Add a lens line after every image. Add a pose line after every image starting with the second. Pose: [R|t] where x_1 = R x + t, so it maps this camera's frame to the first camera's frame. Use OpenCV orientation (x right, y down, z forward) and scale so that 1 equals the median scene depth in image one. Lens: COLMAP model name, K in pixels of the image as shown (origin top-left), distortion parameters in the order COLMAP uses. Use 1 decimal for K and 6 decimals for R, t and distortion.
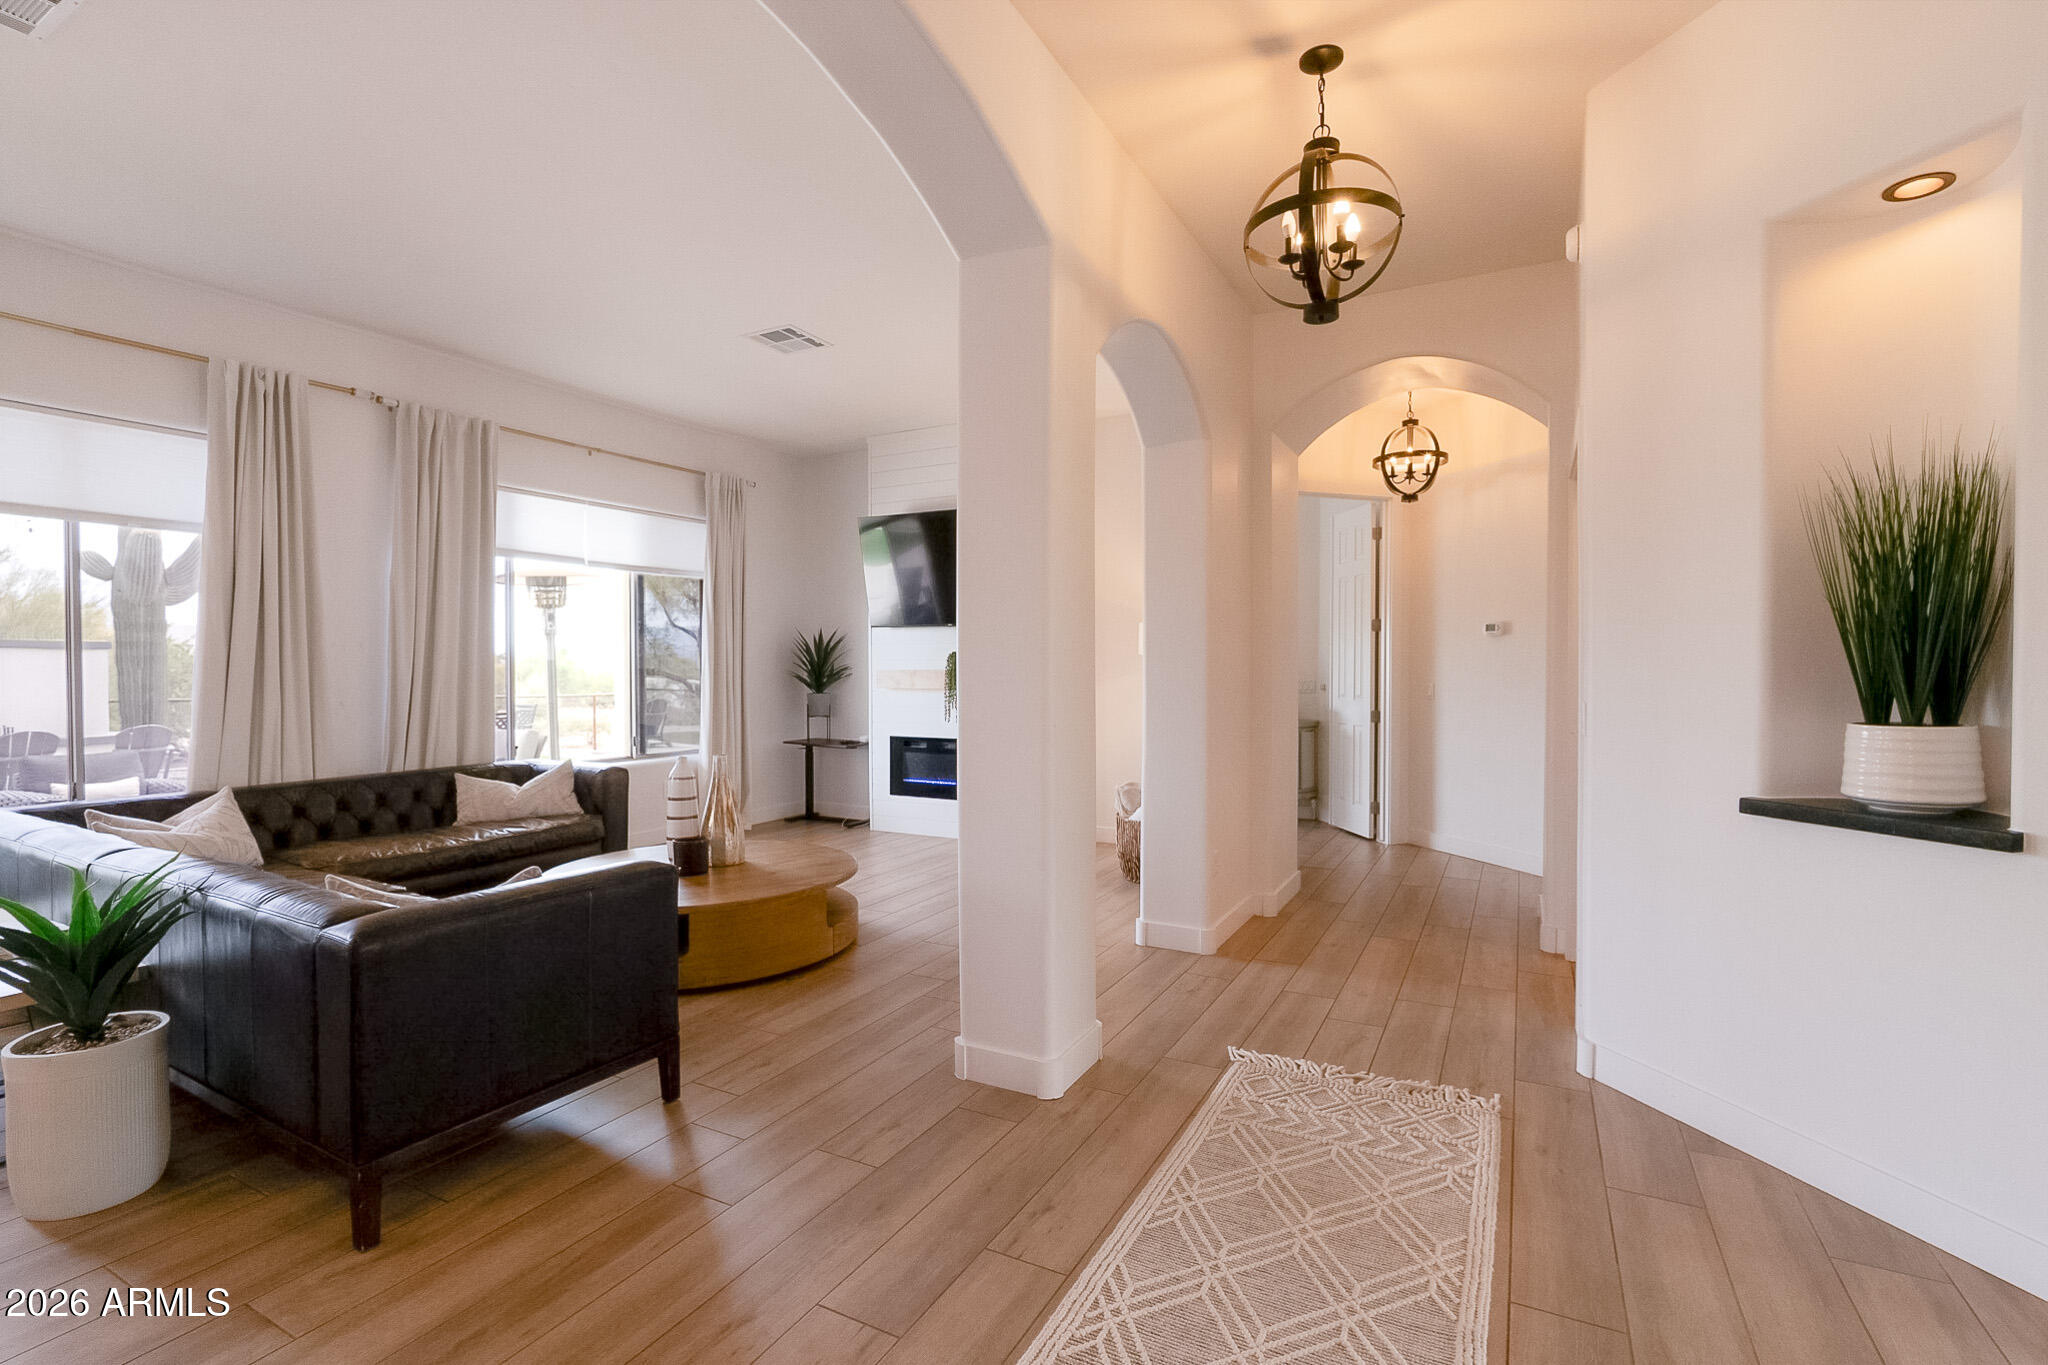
lens RADIAL K [[932.4, 0, 1040.6], [0, 932.4, 681.6], [0, 0, 1]] dist [-0.013780, 0.001188]
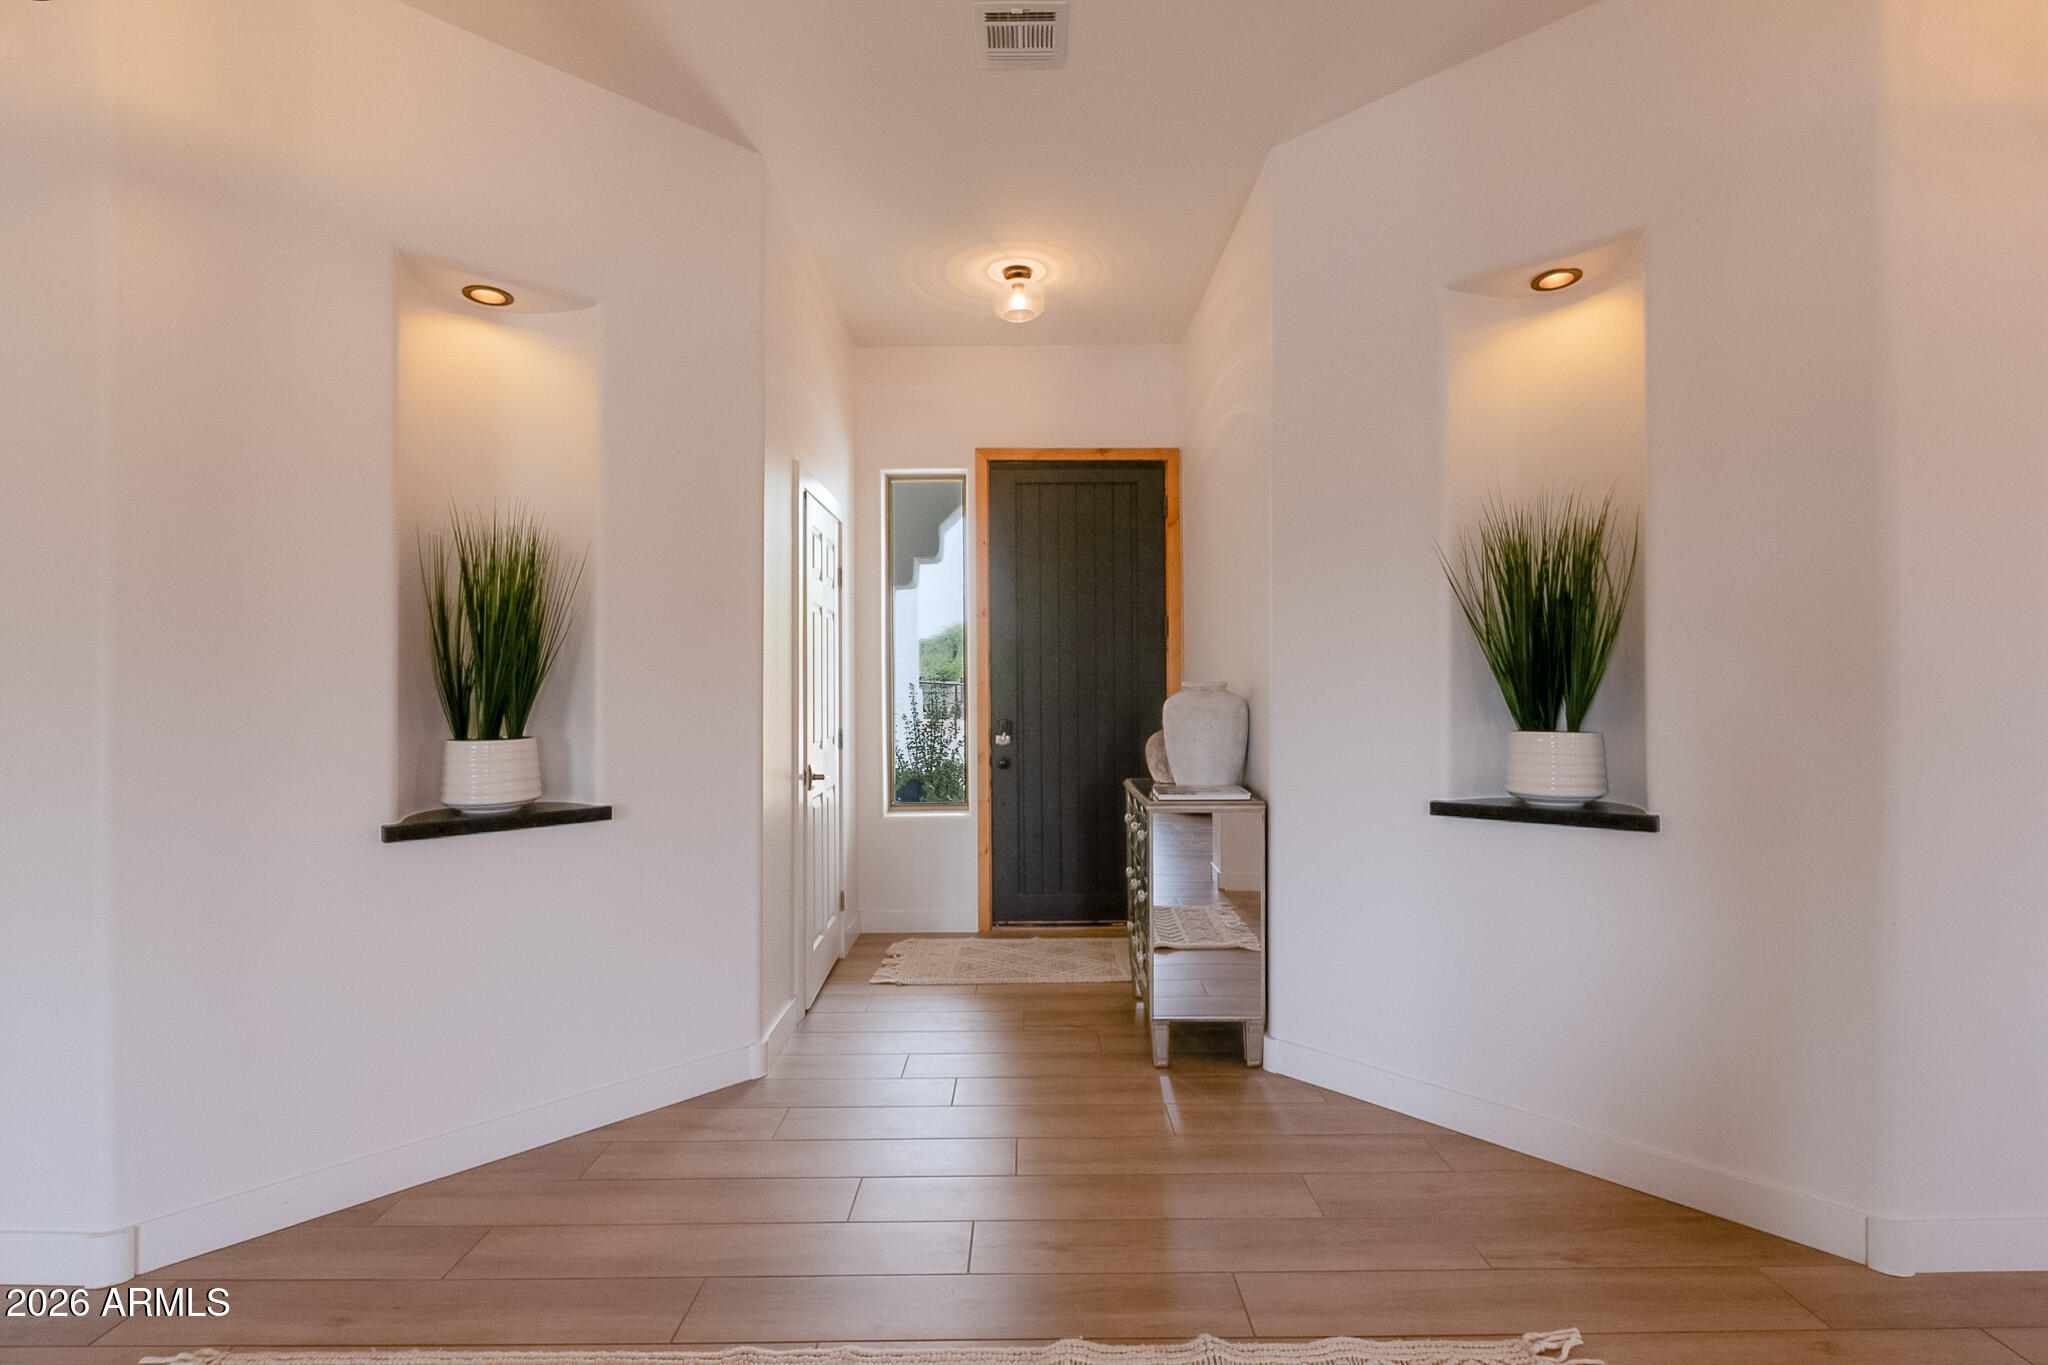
lens RADIAL K [[932.4, 0, 1034.9], [0, 932.4, 677.3], [0, 0, 1]] dist [-0.013780, 0.001188]
pose [[-0.471678, 0.011010, 0.881702, -0.203450], [0.022129, 0.999755, -0.000646, -0.007186], [-0.881493, 0.019206, -0.471806, 0.419457]]
